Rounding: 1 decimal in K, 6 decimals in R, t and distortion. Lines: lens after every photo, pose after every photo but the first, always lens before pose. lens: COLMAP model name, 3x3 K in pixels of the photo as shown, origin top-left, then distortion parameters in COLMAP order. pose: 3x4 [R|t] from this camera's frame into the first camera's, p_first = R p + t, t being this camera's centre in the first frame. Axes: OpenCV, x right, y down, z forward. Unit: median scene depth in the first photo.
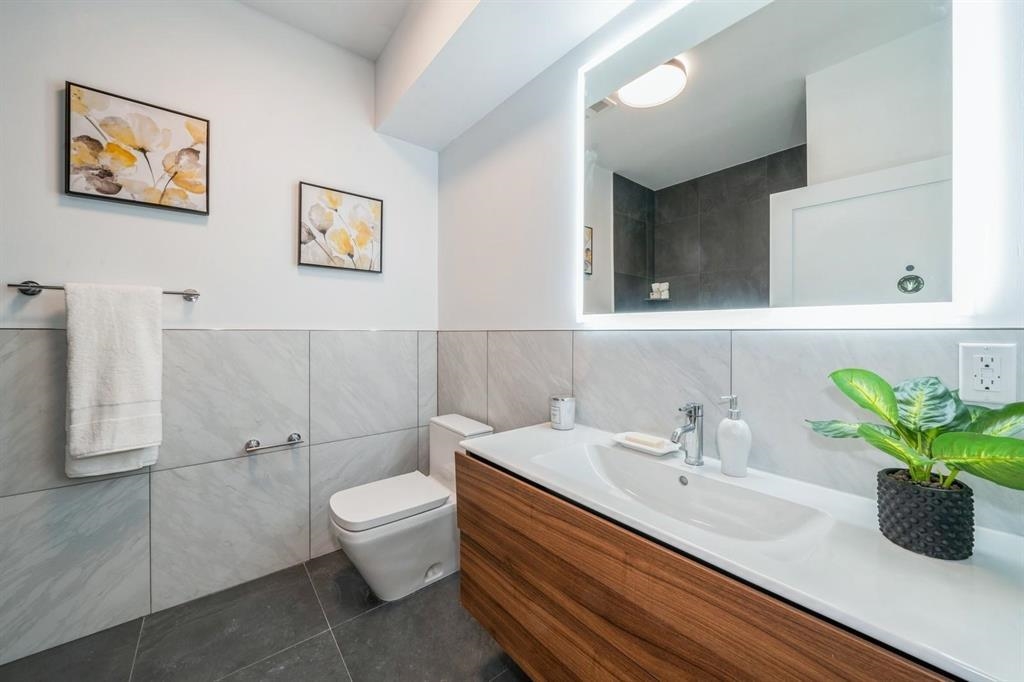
lens RADIAL K [[371.9, 0, 514.6], [0, 371.9, 337.0], [0, 0, 1]] dist [-0.004584, 0.000075]
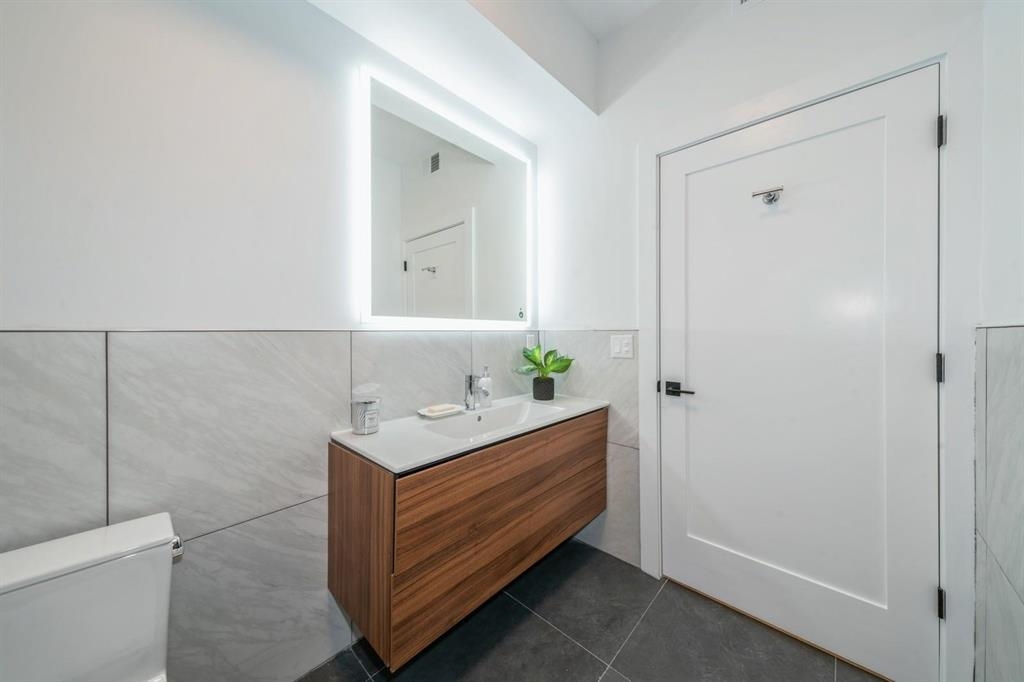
lens RADIAL K [[353.4, 0, 514.1], [0, 353.4, 332.7], [0, 0, 1]] dist [-0.004810, 0.000032]
pose [[-0.138670, -0.001219, 0.990338, -1.228855], [0.019470, 0.999803, 0.003957, -0.014799], [-0.990147, 0.019831, -0.138619, 1.095538]]
